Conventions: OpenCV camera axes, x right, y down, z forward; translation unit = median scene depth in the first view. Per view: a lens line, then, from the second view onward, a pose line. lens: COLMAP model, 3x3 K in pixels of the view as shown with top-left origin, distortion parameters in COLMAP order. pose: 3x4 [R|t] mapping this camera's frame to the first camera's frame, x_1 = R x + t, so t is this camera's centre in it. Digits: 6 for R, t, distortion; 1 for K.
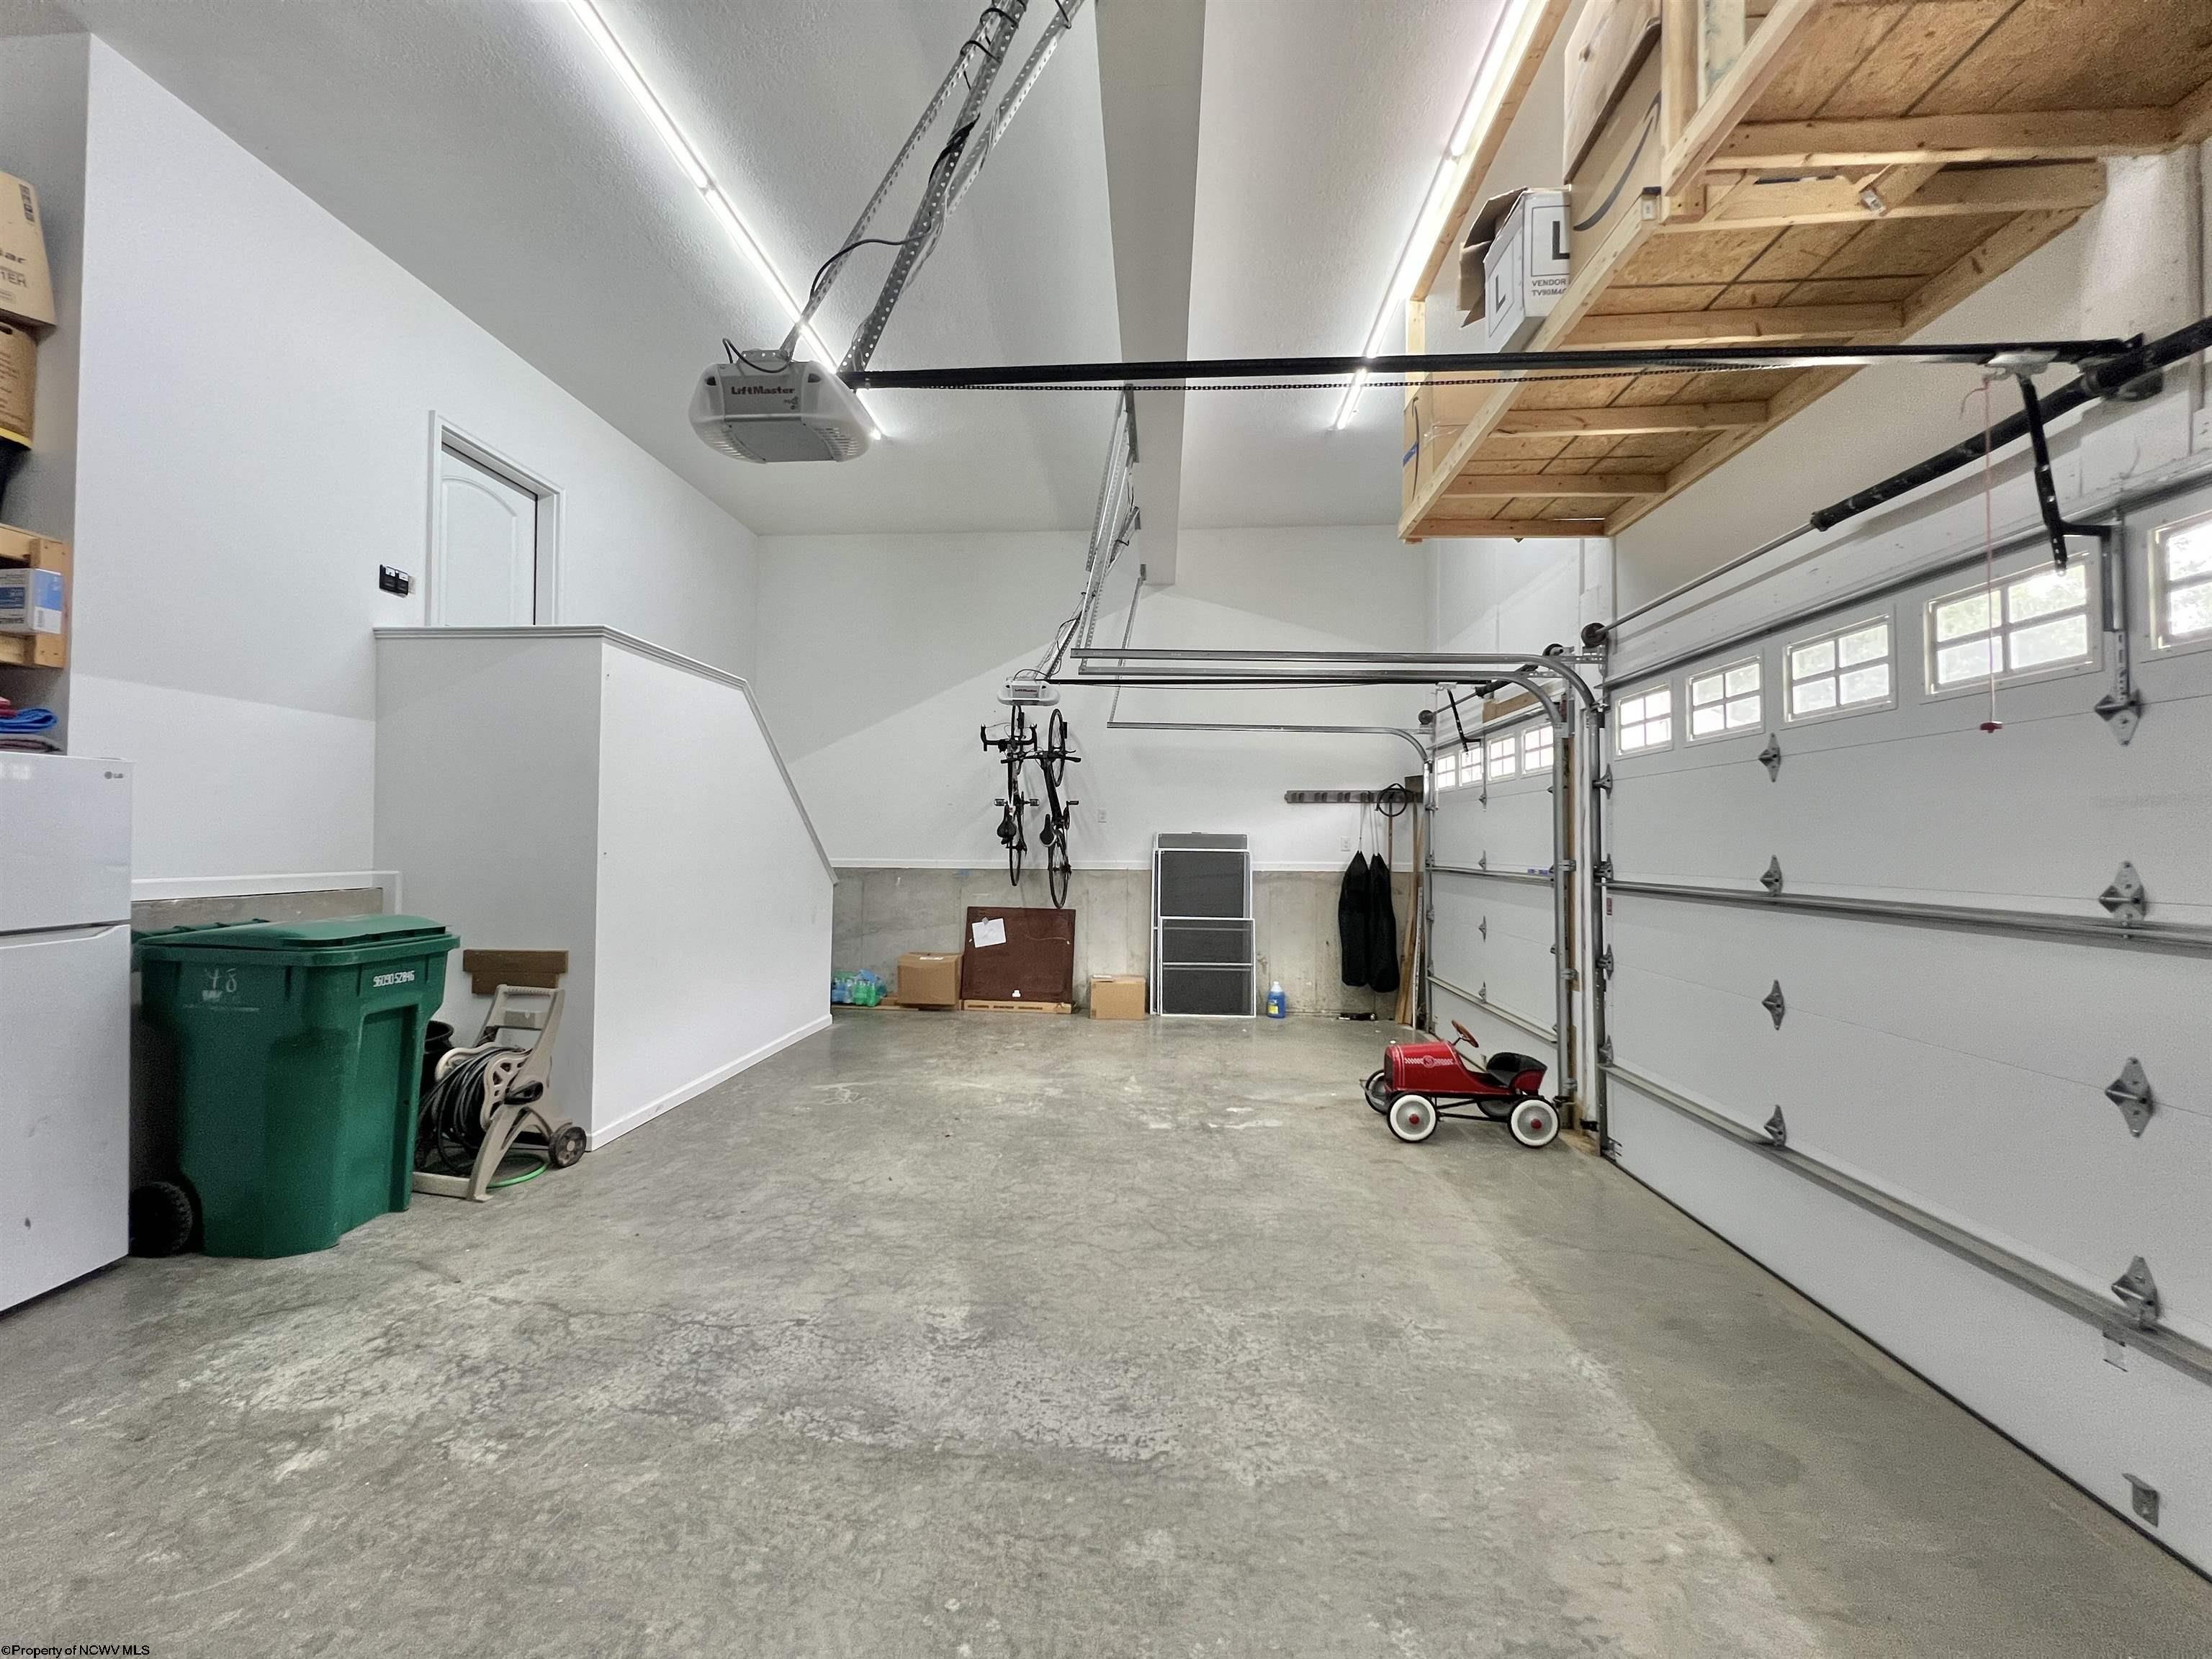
lens RADIAL K [[890.8, 0, 1103.3], [0, 890.8, 826.1], [0, 0, 1]] dist [-0.000435, 0.001132]
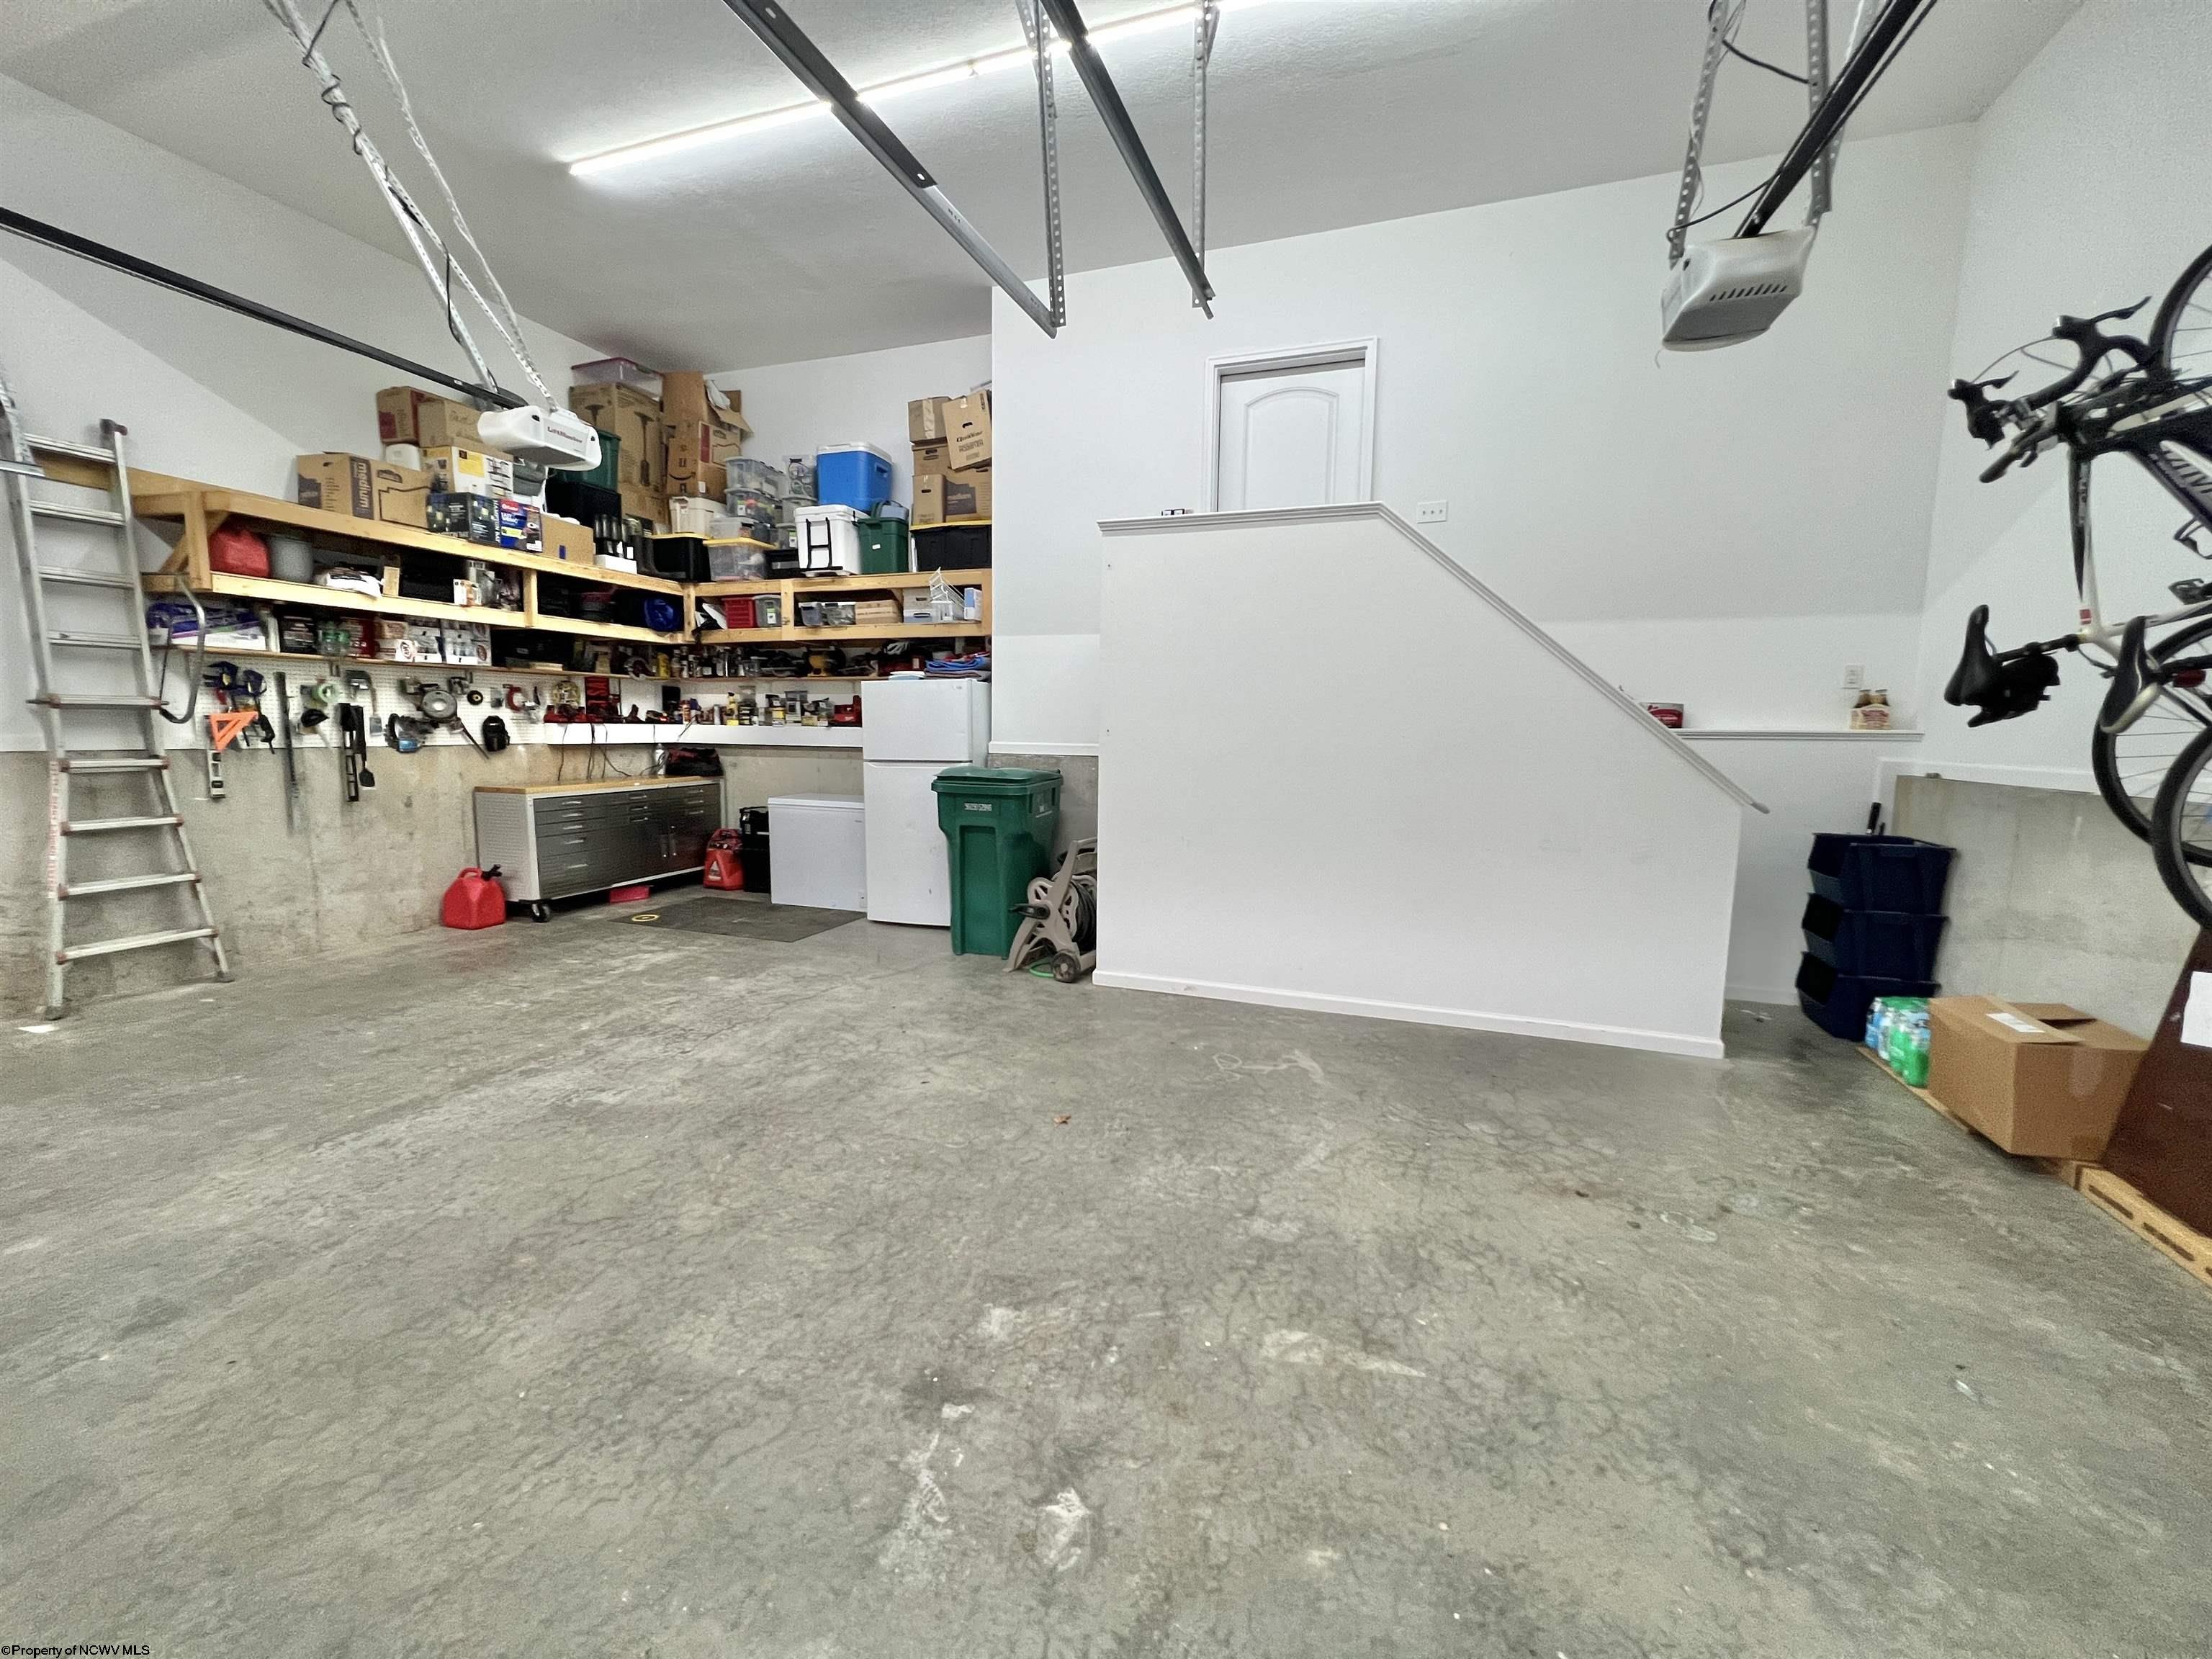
lens RADIAL K [[890.8, 0, 1109.6], [0, 890.8, 822.0], [0, 0, 1]] dist [-0.000435, 0.001132]
pose [[-0.267421, 0.091764, -0.959200, 0.729035], [0.002699, 0.995522, 0.094486, 0.054963], [0.963576, 0.022679, -0.266472, 1.832735]]
